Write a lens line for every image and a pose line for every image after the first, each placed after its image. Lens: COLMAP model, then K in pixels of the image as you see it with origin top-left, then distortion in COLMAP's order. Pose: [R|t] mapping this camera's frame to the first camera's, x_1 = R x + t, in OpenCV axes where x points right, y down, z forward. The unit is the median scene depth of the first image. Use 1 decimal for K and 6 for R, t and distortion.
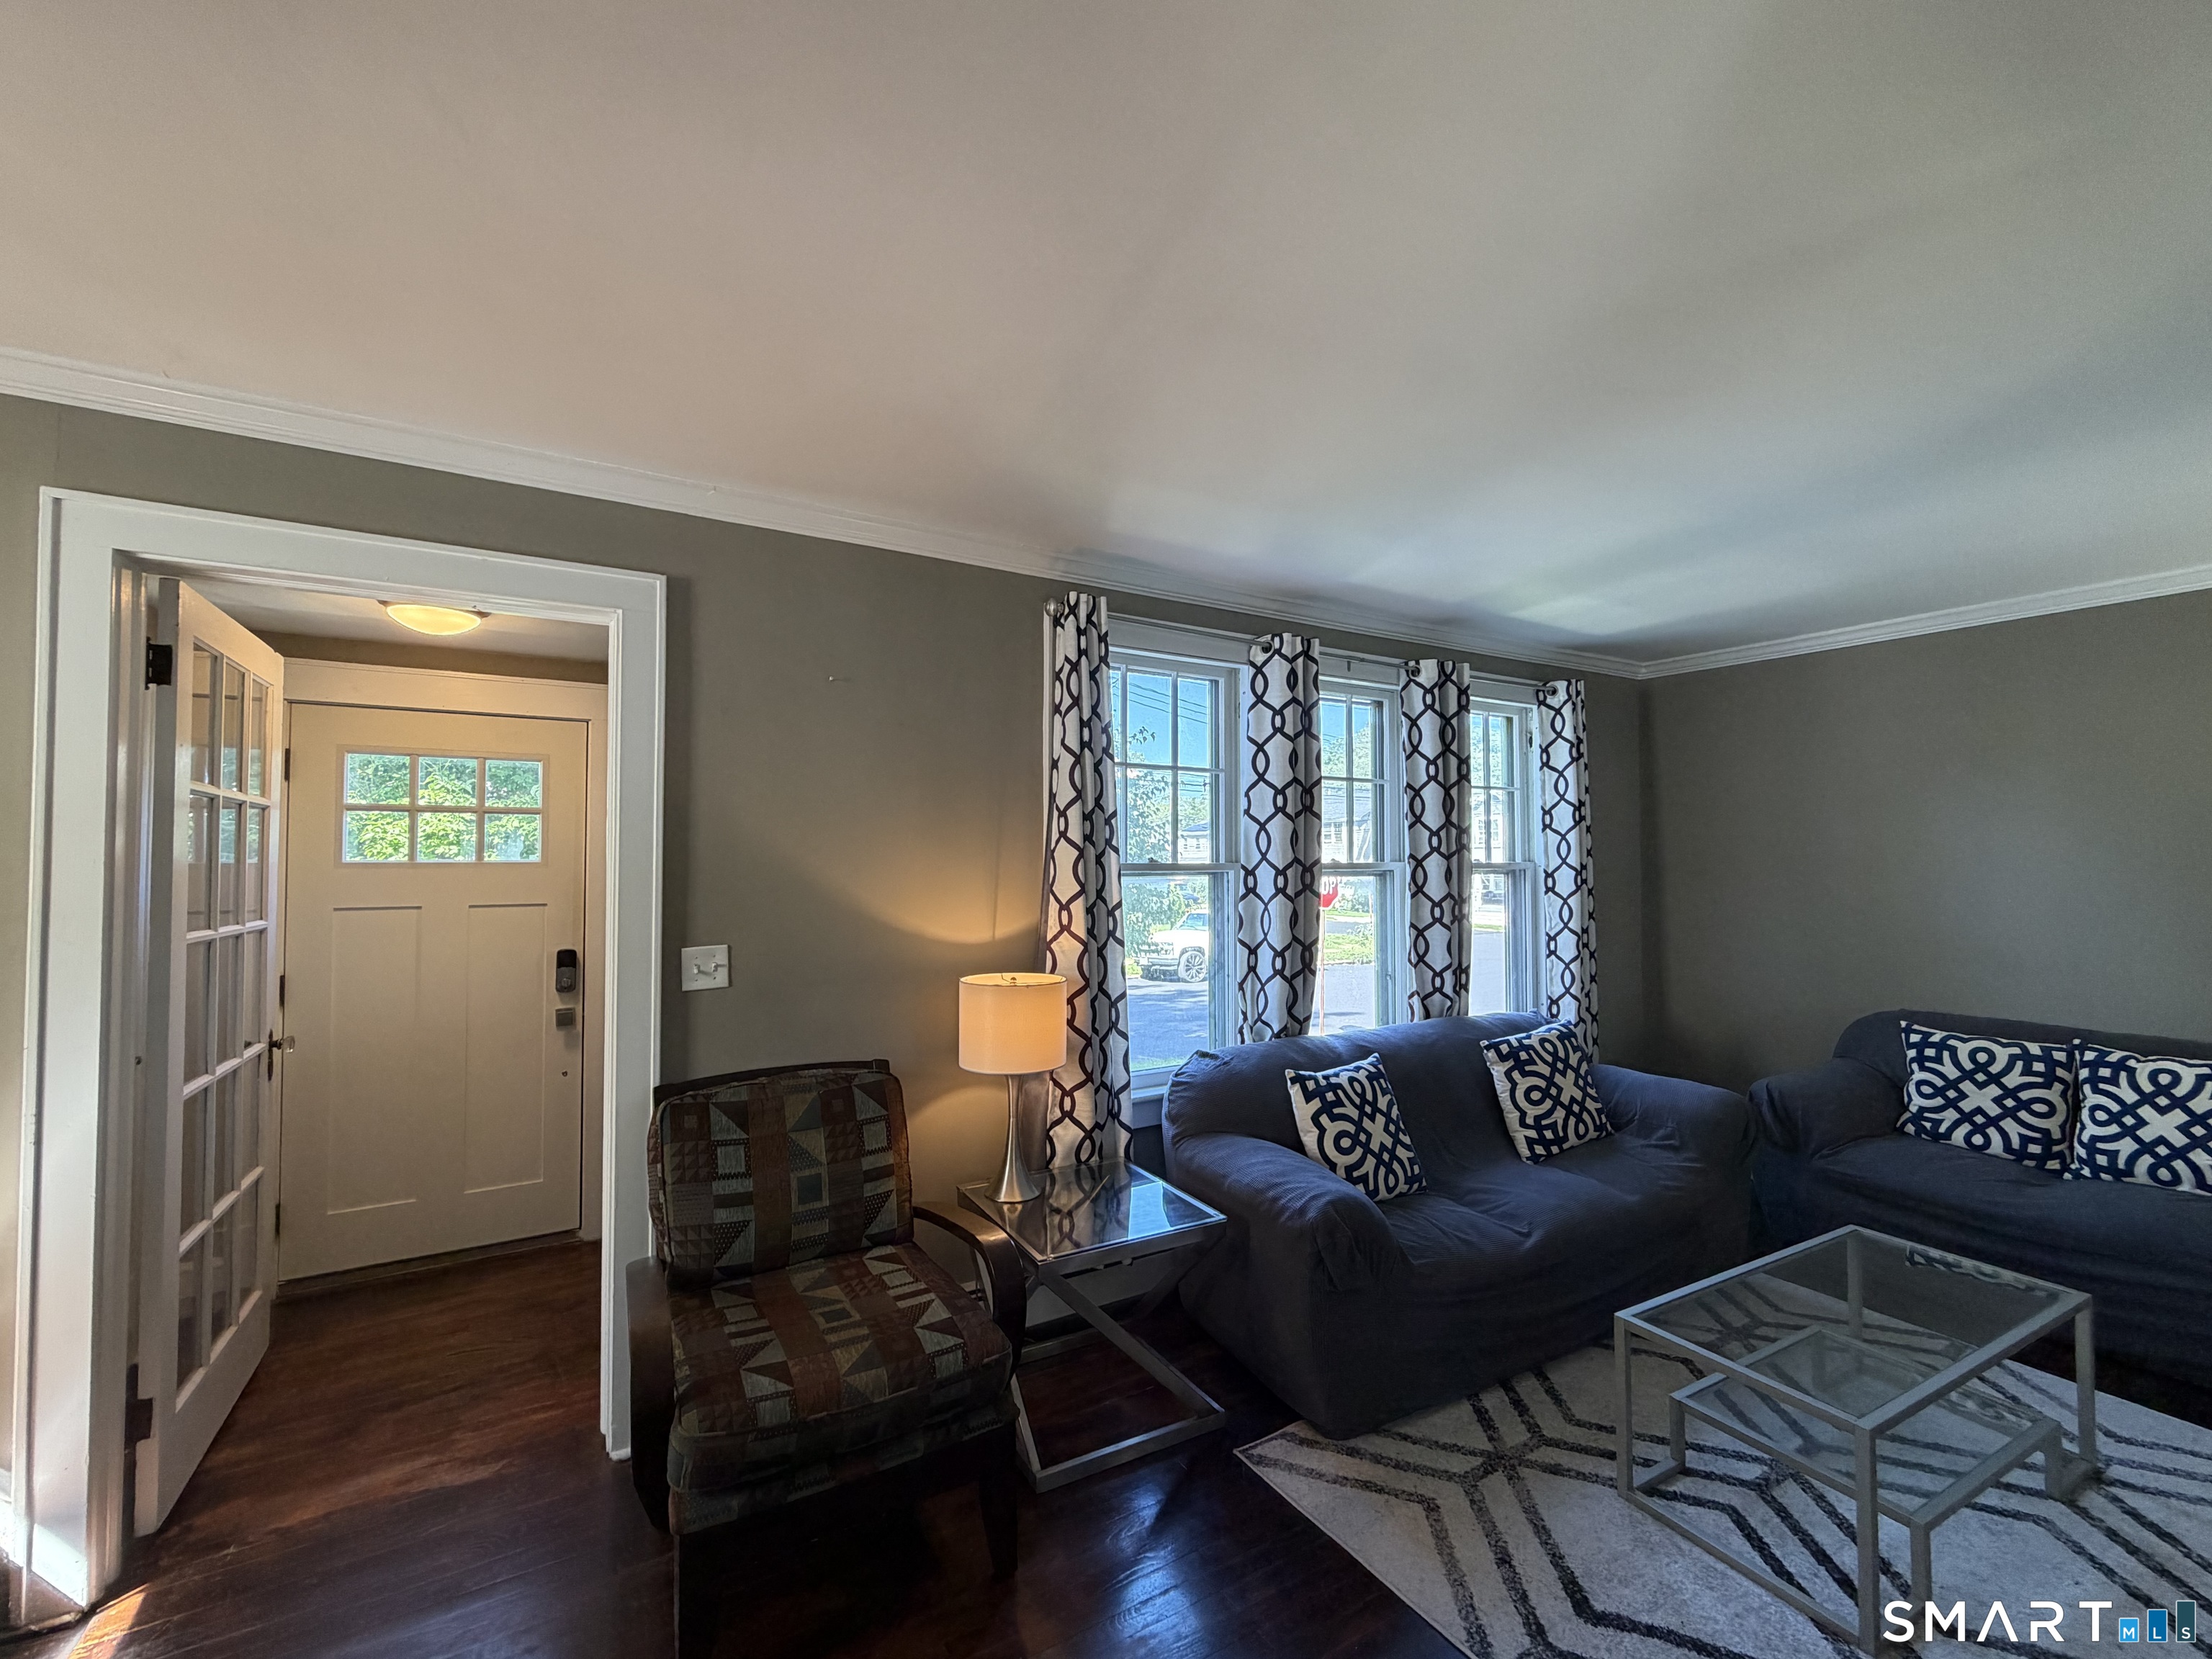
lens RADIAL K [[886.8, 0, 1099.8], [0, 886.8, 836.7], [0, 0, 1]] dist [0.000113, 0.000330]
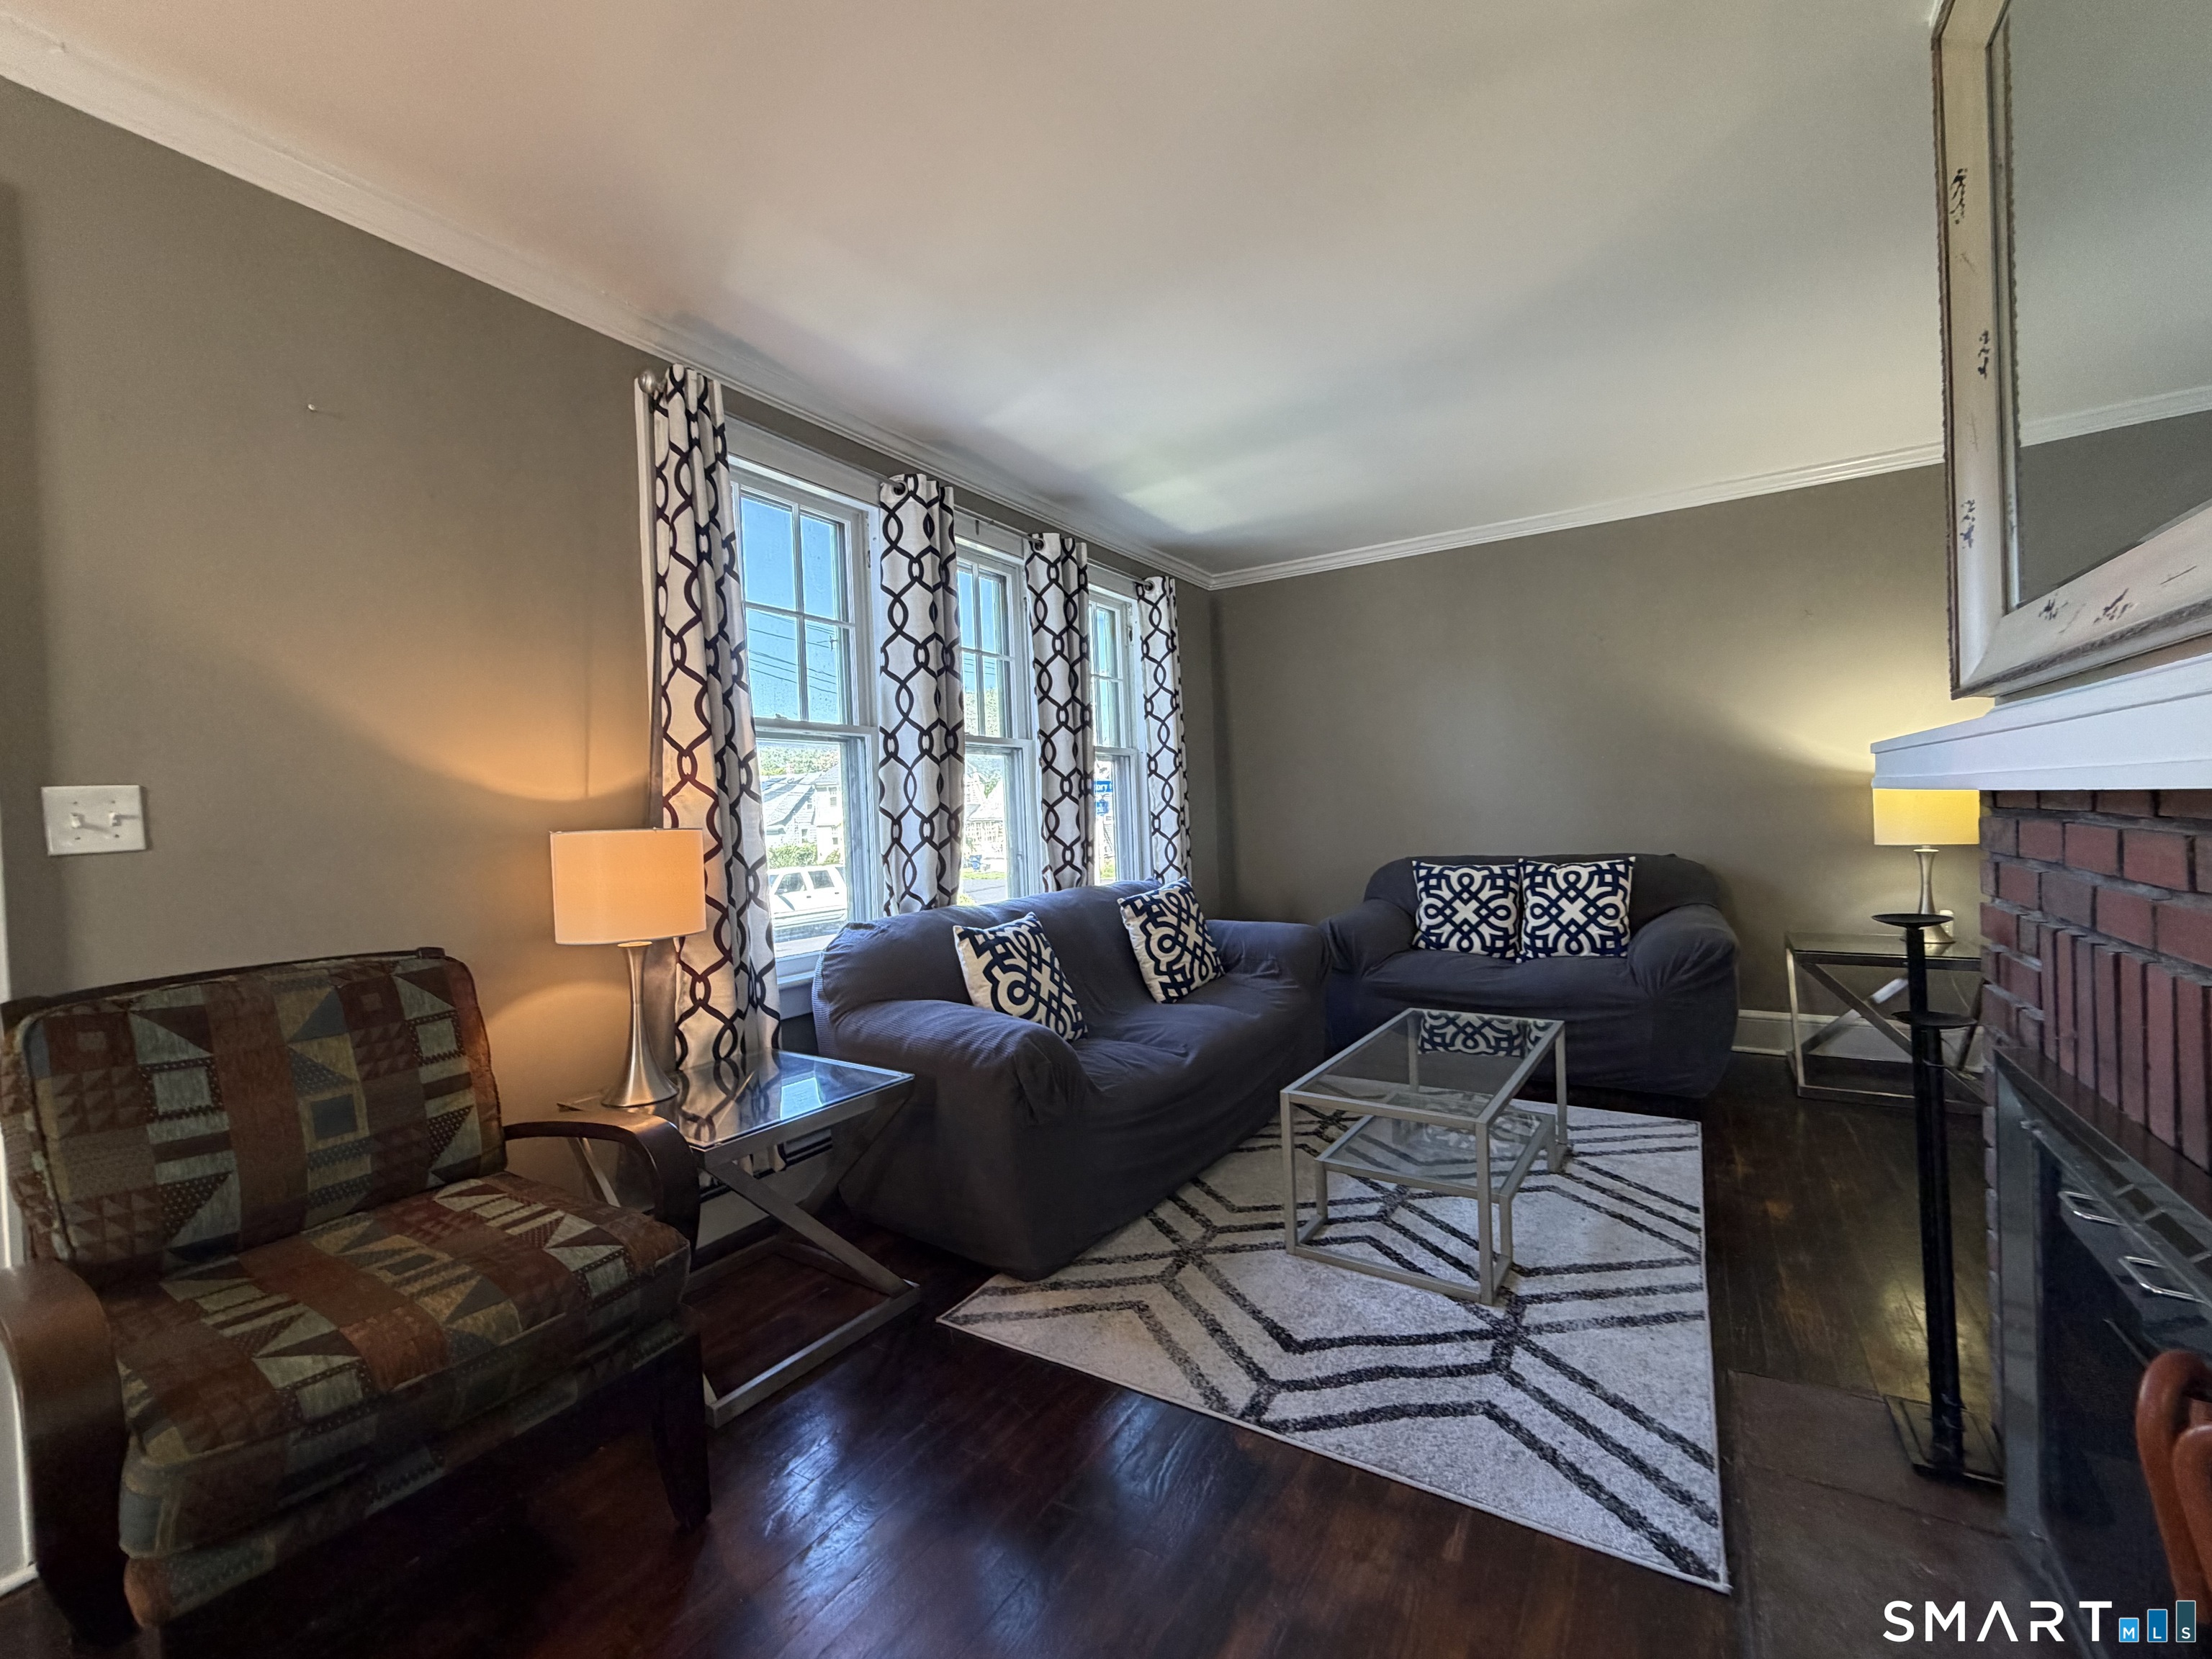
lens RADIAL K [[903.8, 0, 1075.3], [0, 903.8, 831.9], [0, 0, 1]] dist [0.000412, 0.000005]
pose [[0.896727, -0.038245, 0.440928, -0.086885], [0.021391, 0.998840, 0.043134, 0.122675], [-0.442066, -0.029248, 0.896506, 0.094920]]
